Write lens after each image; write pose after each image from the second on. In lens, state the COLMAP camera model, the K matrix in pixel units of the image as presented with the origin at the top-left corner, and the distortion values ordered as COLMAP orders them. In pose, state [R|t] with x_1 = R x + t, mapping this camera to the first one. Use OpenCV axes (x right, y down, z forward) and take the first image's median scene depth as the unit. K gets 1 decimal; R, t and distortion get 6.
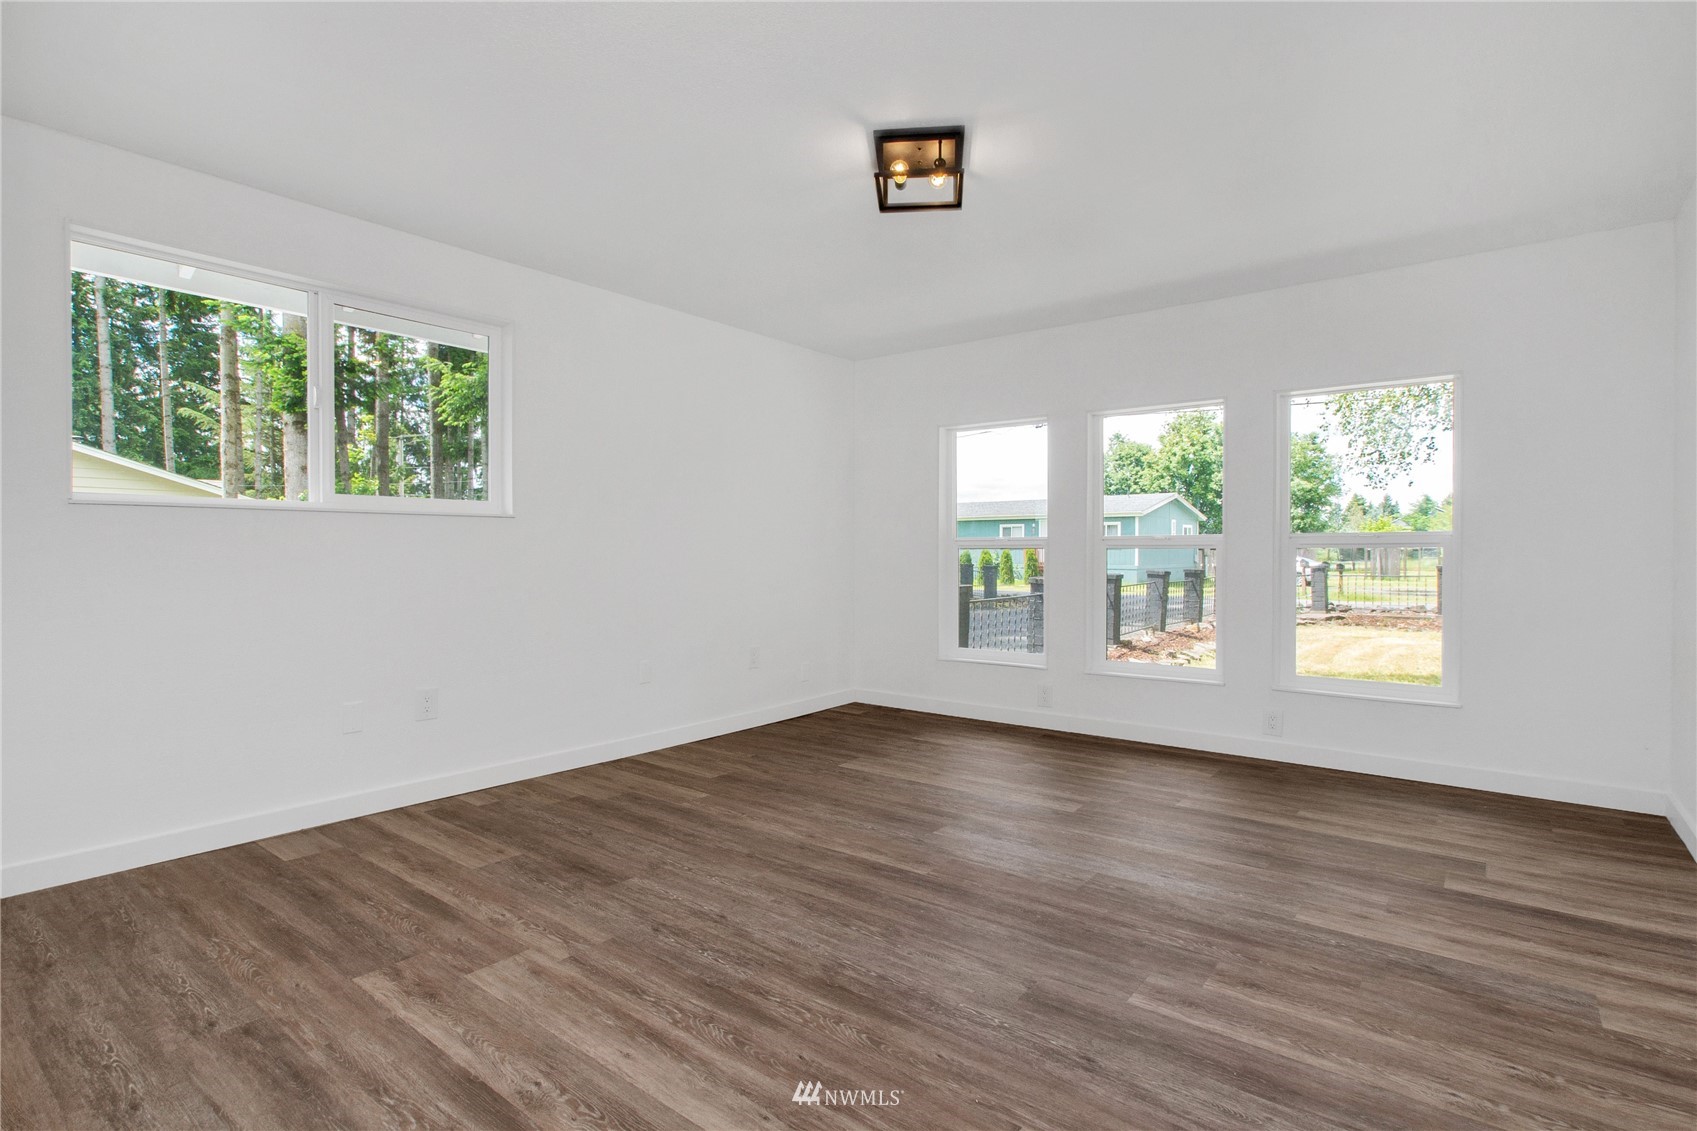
lens RADIAL K [[825.3, 0, 847.3], [0, 825.3, 564.7], [0, 0, 1]] dist [-0.011855, 0.002426]
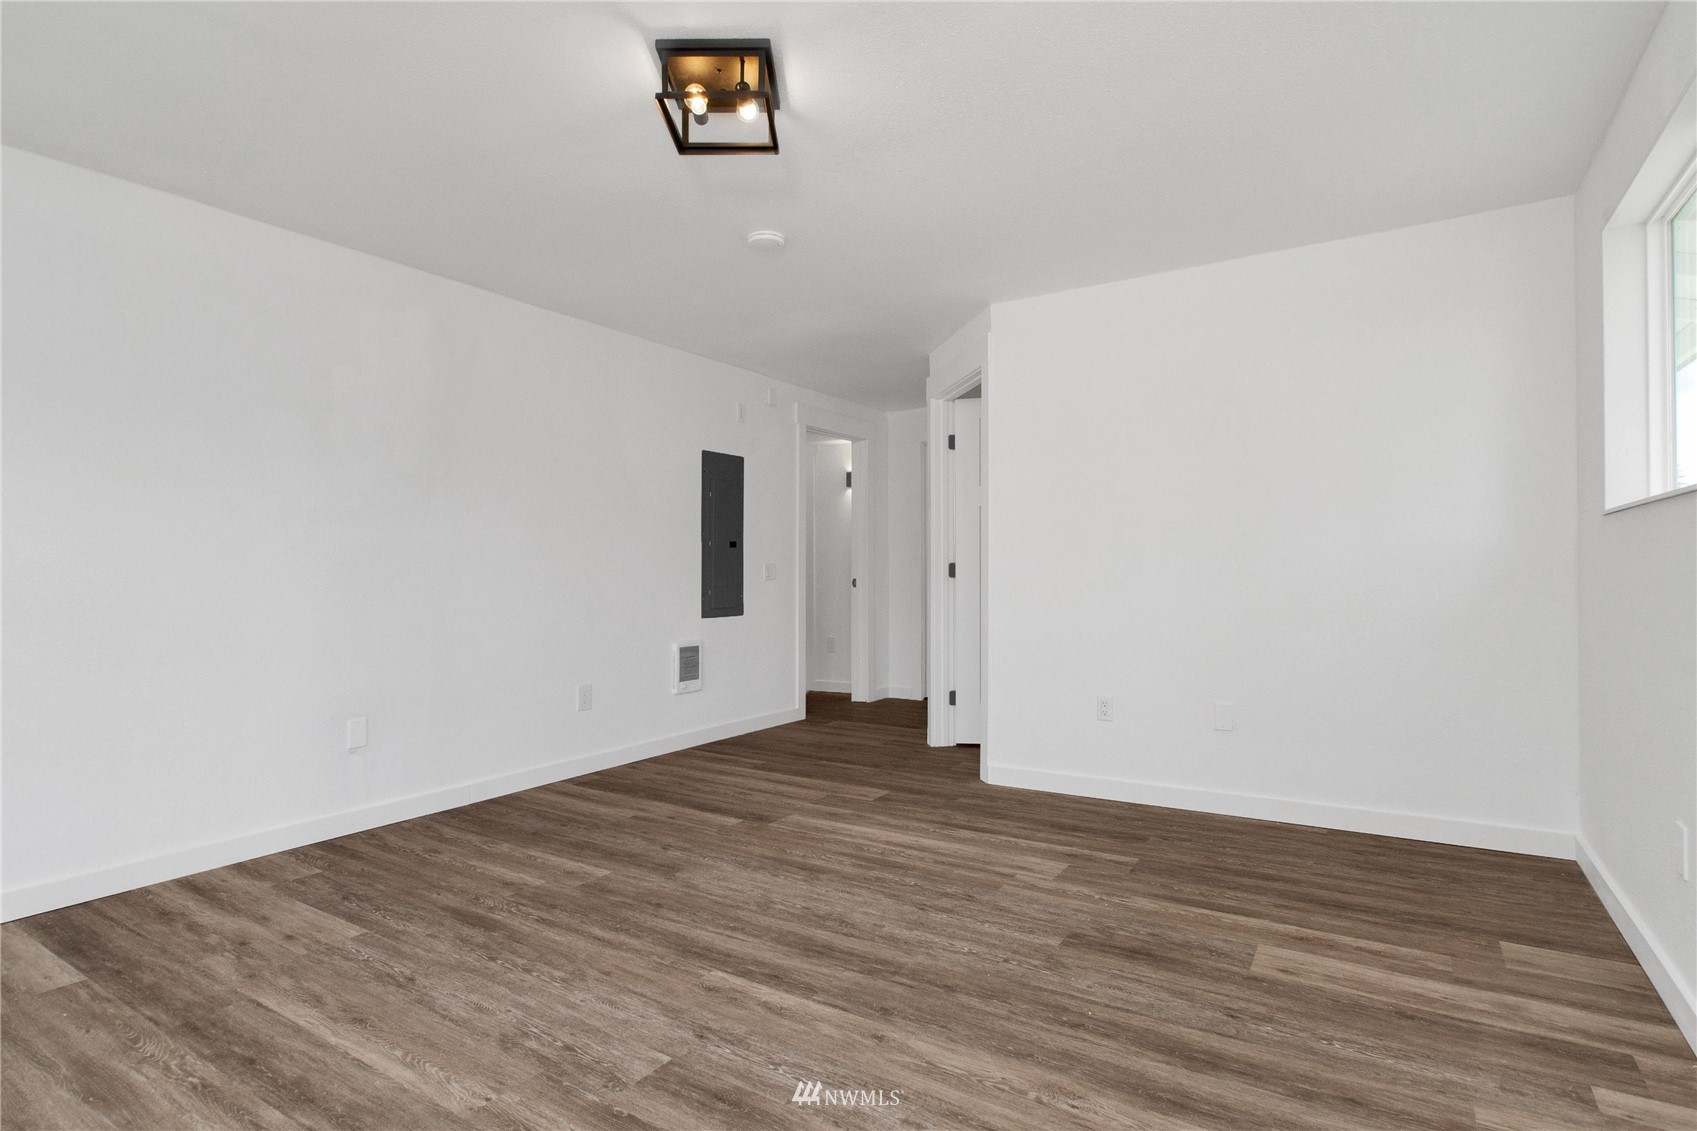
lens RADIAL K [[825.3, 0, 849.8], [0, 825.3, 569.0], [0, 0, 1]] dist [-0.011855, 0.002426]
pose [[-0.995110, 0.006932, -0.098534, 0.044782], [0.005932, 0.999928, 0.010431, -0.026146], [0.098599, 0.009796, -0.995079, 2.096844]]
